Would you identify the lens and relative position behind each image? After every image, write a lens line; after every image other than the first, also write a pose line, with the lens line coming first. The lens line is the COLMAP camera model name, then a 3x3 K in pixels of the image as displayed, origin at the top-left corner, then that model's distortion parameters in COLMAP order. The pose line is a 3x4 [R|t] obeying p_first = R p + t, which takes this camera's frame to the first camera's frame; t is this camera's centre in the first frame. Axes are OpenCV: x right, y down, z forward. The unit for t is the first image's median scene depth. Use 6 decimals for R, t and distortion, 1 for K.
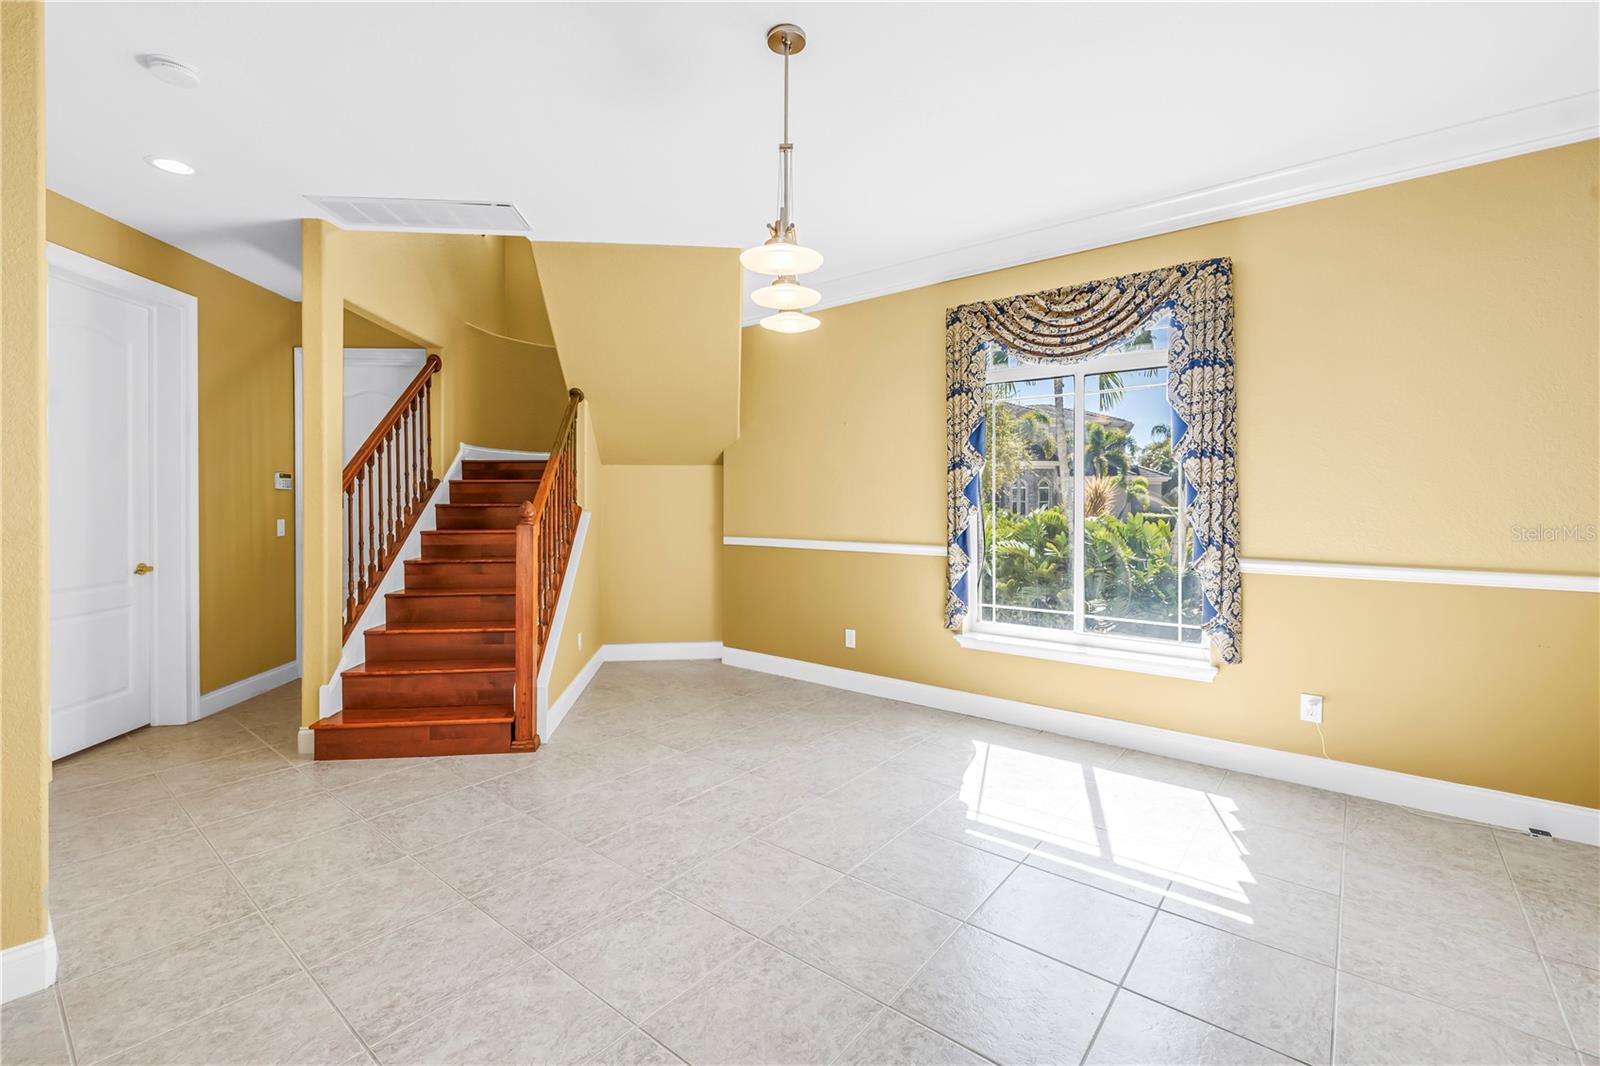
lens RADIAL K [[690.6, 0, 800.0], [0, 690.6, 533.0], [0, 0, 1]] dist [0.001991, 0.000269]
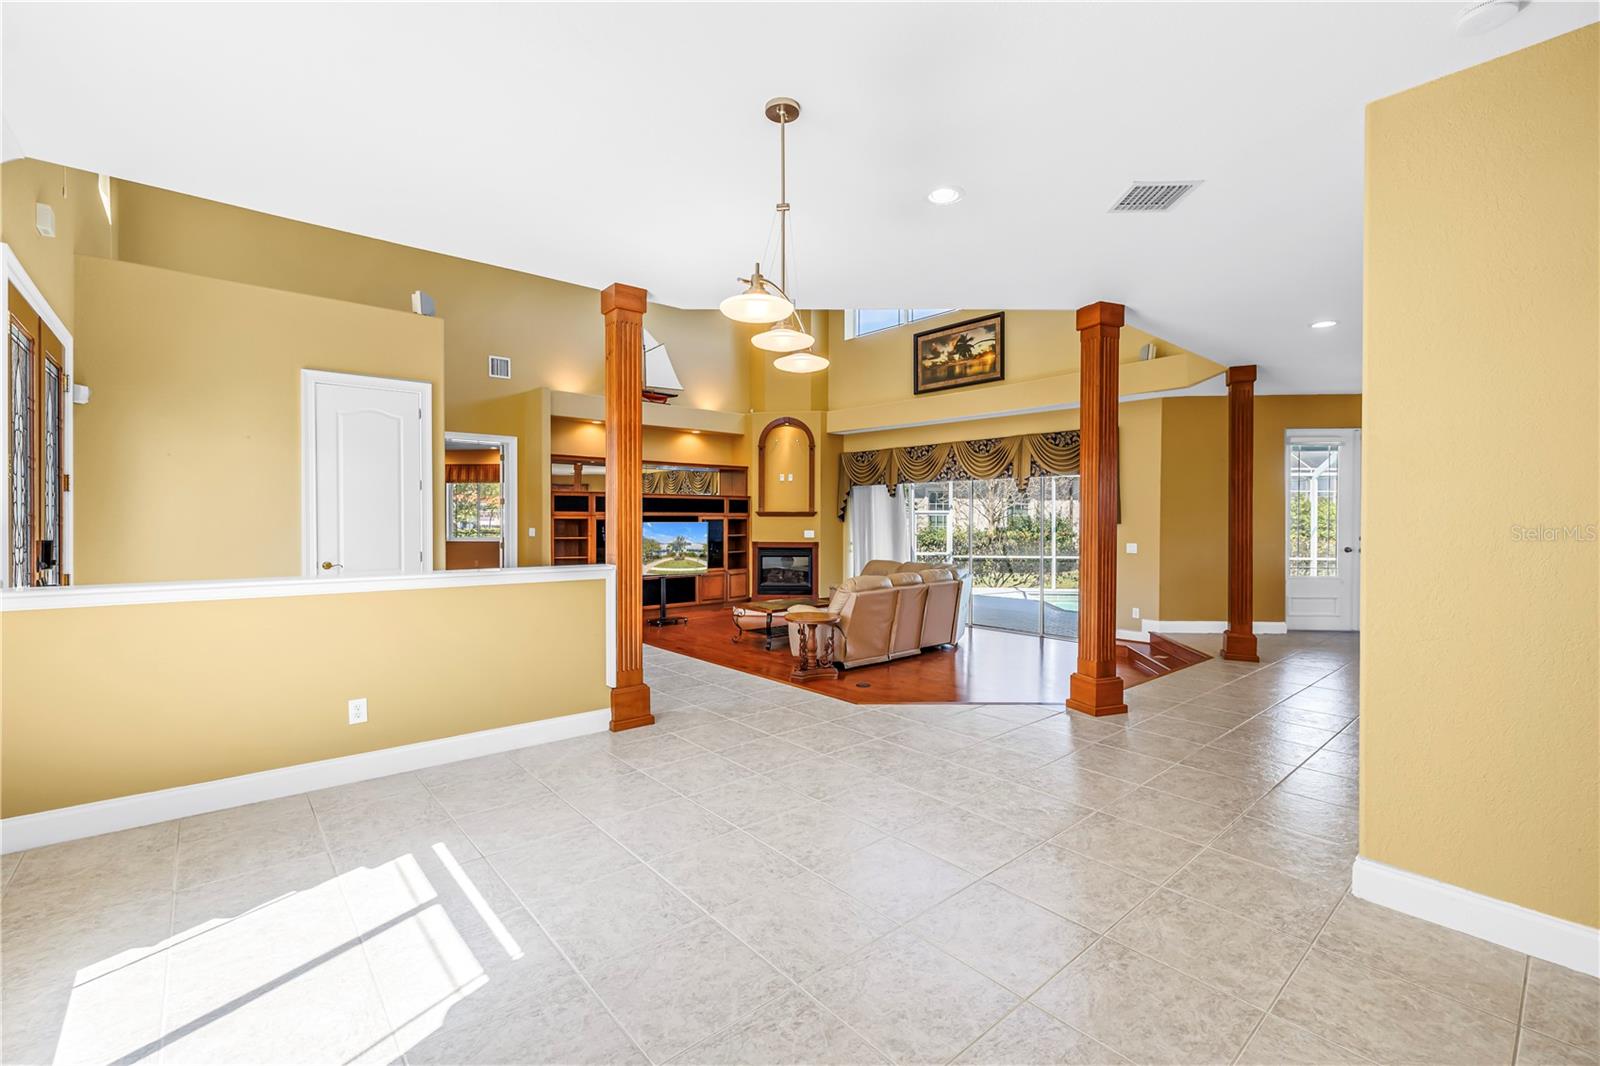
lens RADIAL K [[690.6, 0, 800.0], [0, 690.6, 533.0], [0, 0, 1]] dist [0.001991, 0.000269]
pose [[-0.984304, -0.002708, 0.176461, -0.216529], [0.009648, 0.997561, 0.069129, -0.093514], [-0.176218, 0.069746, -0.981877, 1.822844]]
